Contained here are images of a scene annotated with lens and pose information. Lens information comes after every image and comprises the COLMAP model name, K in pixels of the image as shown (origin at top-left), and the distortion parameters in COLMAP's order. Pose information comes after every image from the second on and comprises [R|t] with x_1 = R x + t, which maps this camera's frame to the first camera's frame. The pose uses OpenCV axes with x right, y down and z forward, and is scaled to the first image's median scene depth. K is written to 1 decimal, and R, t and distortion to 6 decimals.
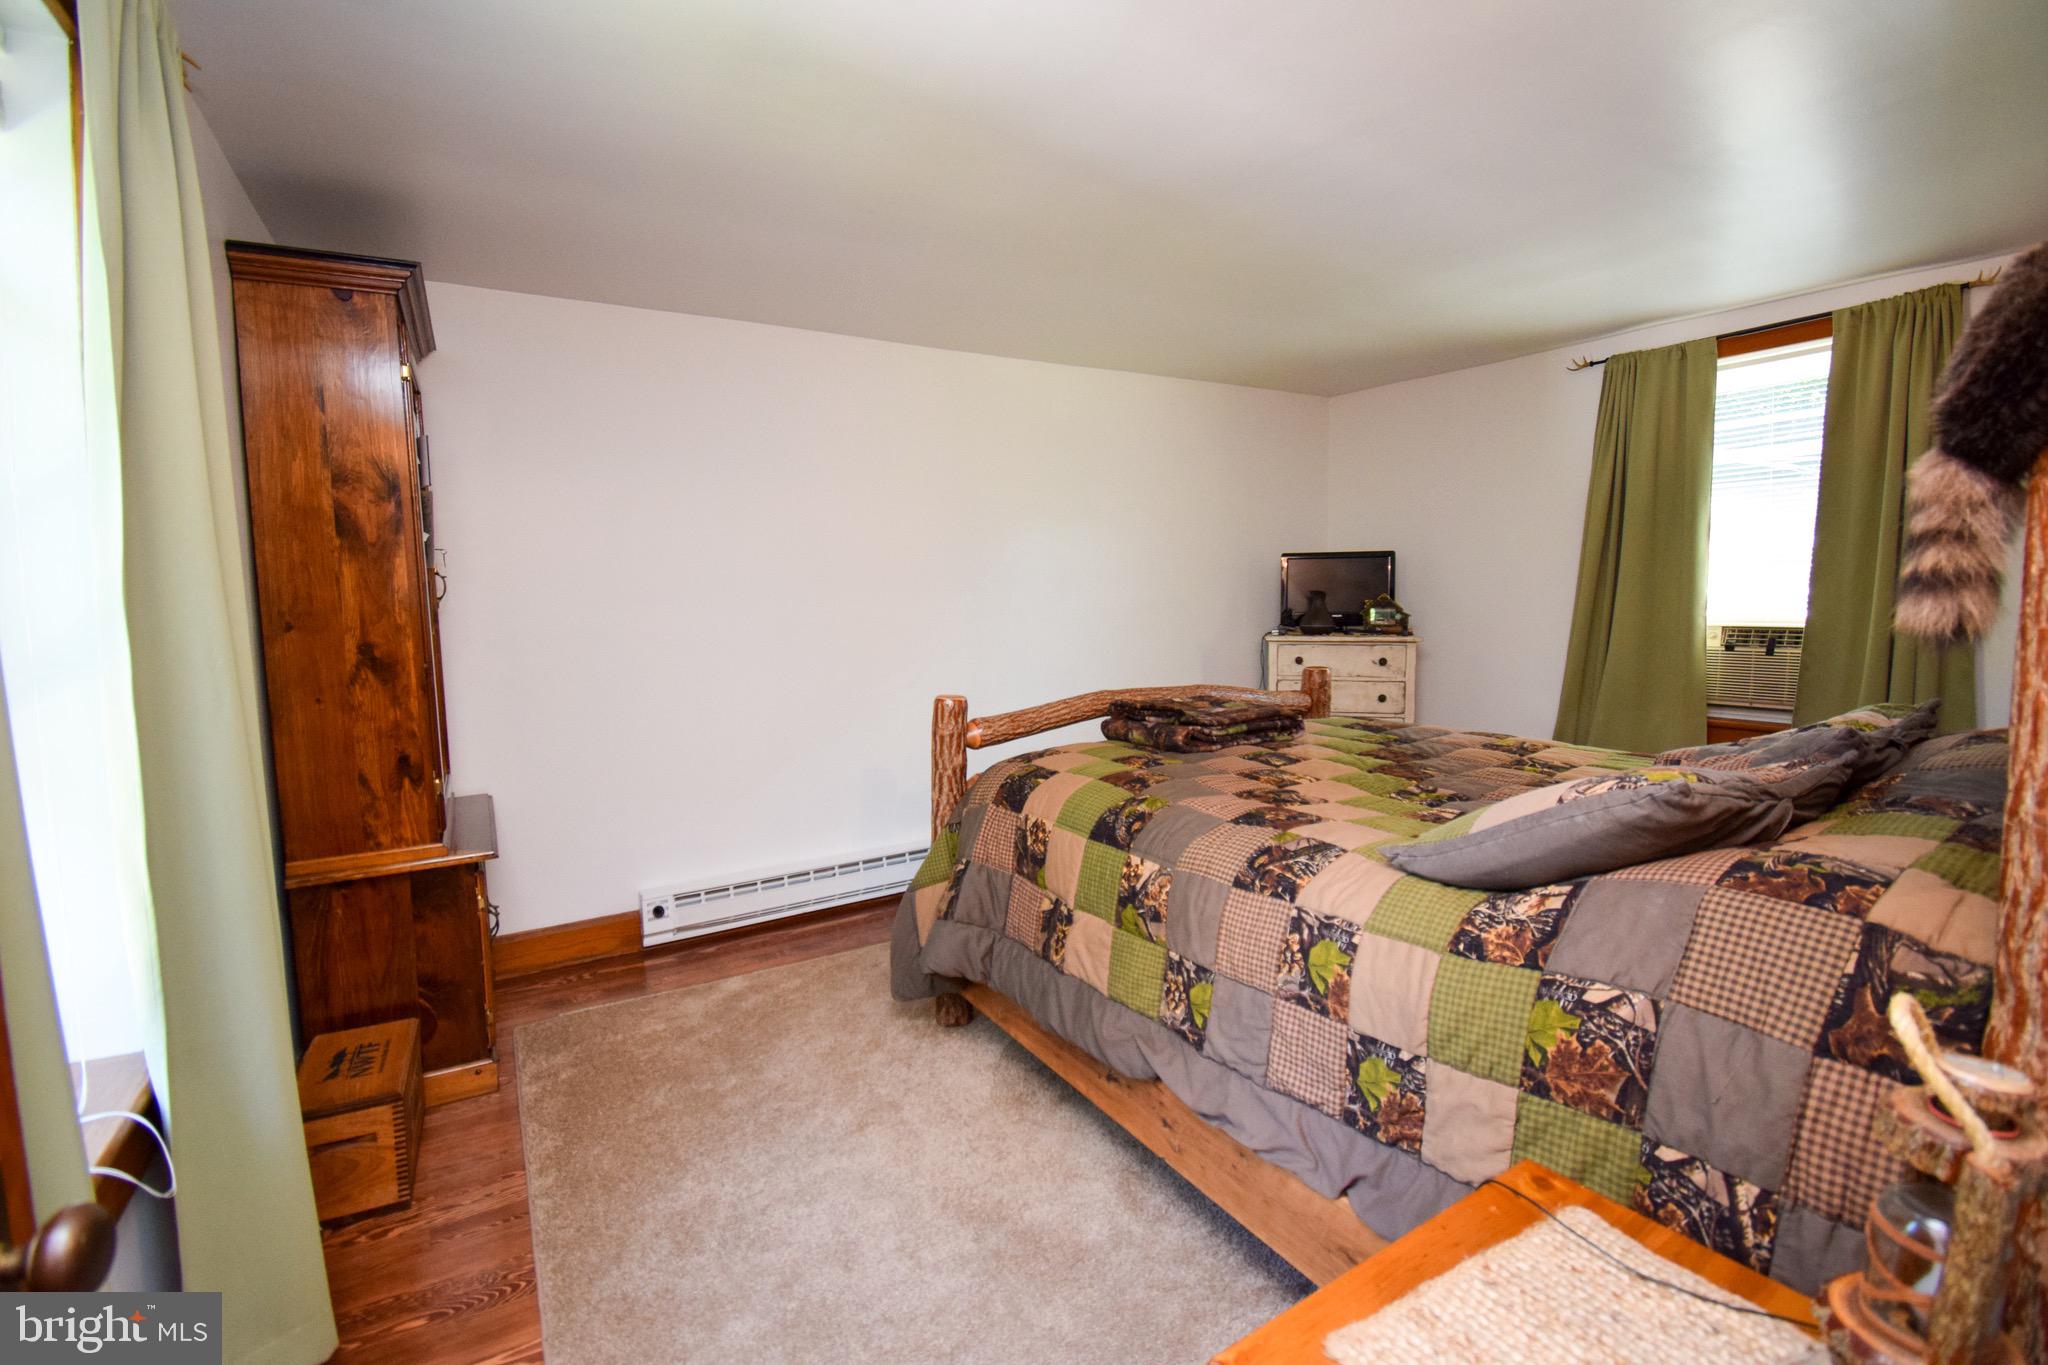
lens RADIAL K [[917.7, 0, 1026.7], [0, 917.7, 673.9], [0, 0, 1]] dist [0.024084, -0.026667]
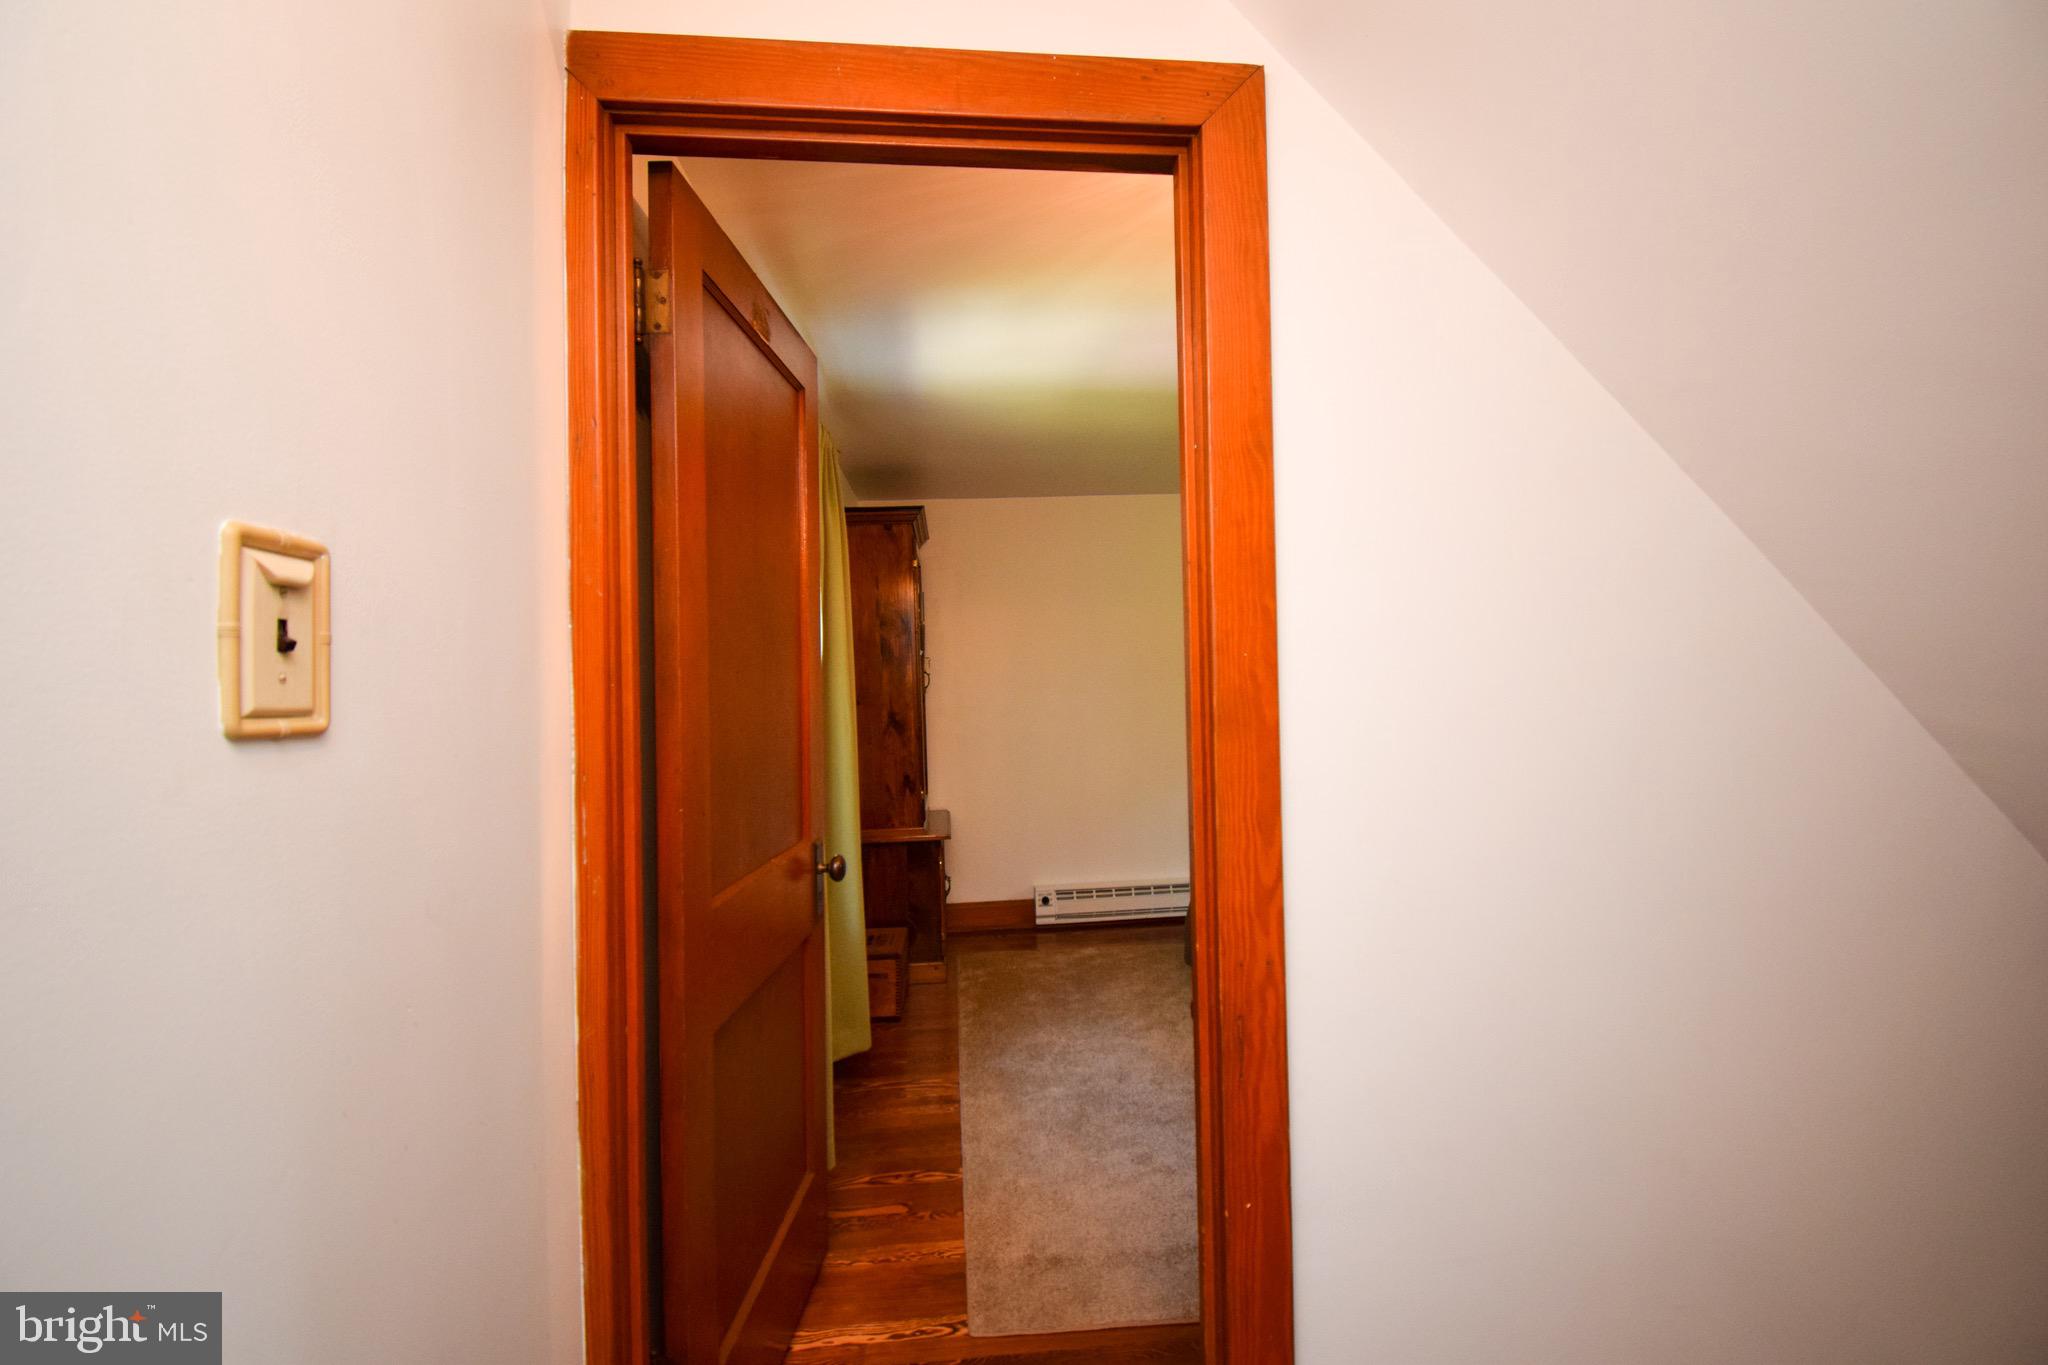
lens RADIAL K [[917.7, 0, 1026.7], [0, 917.7, 673.9], [0, 0, 1]] dist [0.024084, -0.026667]
pose [[0.900392, -0.013720, -0.434863, 0.307988], [-0.025787, 0.996063, -0.084818, 0.036970], [0.434314, 0.087583, 0.896493, -0.507488]]
